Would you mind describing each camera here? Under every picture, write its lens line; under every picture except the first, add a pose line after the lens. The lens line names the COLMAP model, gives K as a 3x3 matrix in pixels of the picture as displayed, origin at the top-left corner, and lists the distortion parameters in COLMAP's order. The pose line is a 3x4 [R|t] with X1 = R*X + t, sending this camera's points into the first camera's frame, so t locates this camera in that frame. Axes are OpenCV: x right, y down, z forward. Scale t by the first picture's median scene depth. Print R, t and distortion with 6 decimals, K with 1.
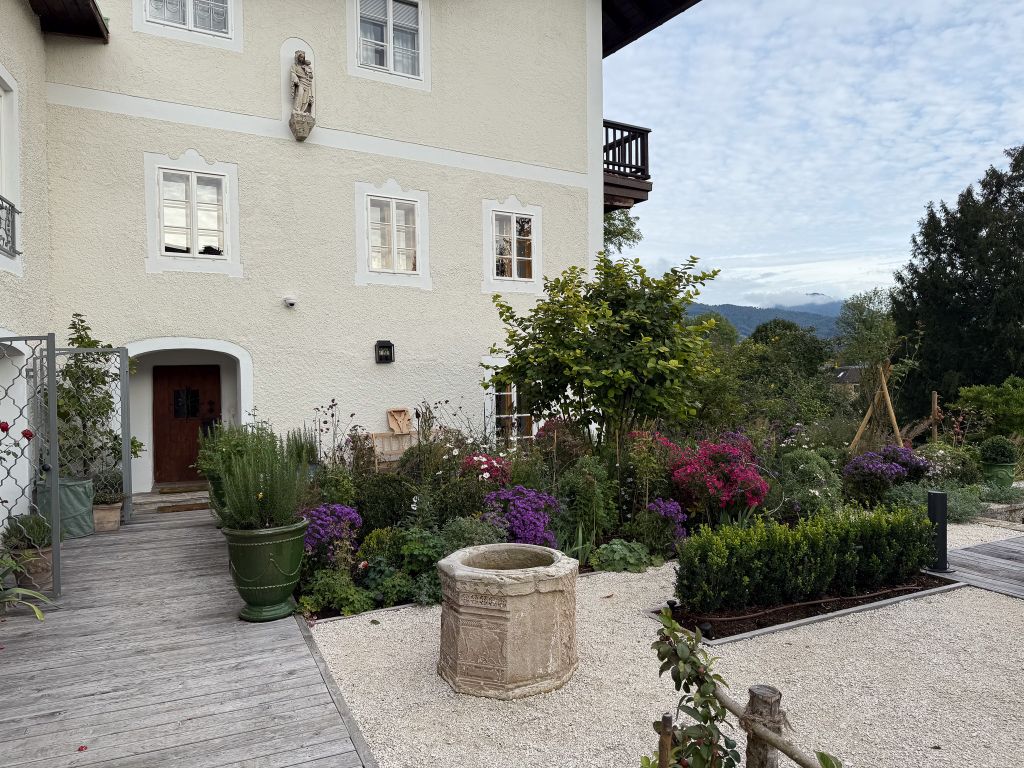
lens RADIAL K [[710.8, 0, 508.3], [0, 710.8, 392.8], [0, 0, 1]] dist [0.082716, -0.114178]
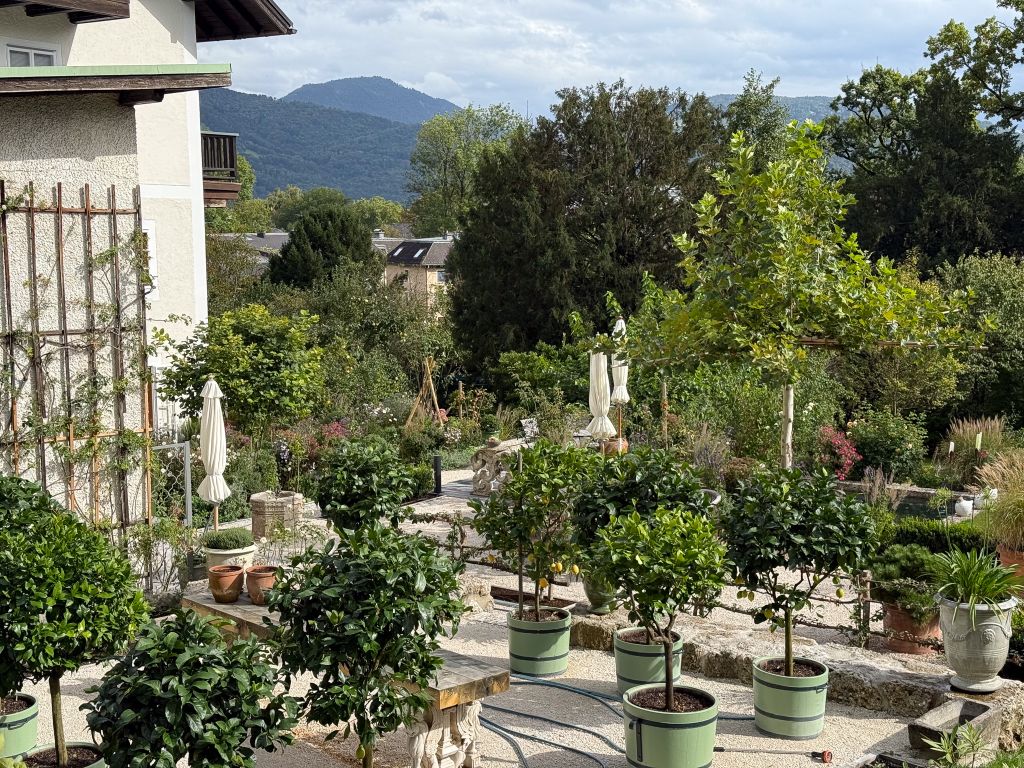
lens RADIAL K [[1463.7, 0, 512.0], [0, 1463.7, 384.0], [0, 0, 1]] dist [0.203805, -0.020421]
pose [[0.881217, -0.048235, 0.470245, -0.685856], [0.008280, 0.996203, 0.086670, -0.246718], [-0.472639, -0.072482, 0.878270, -1.604519]]
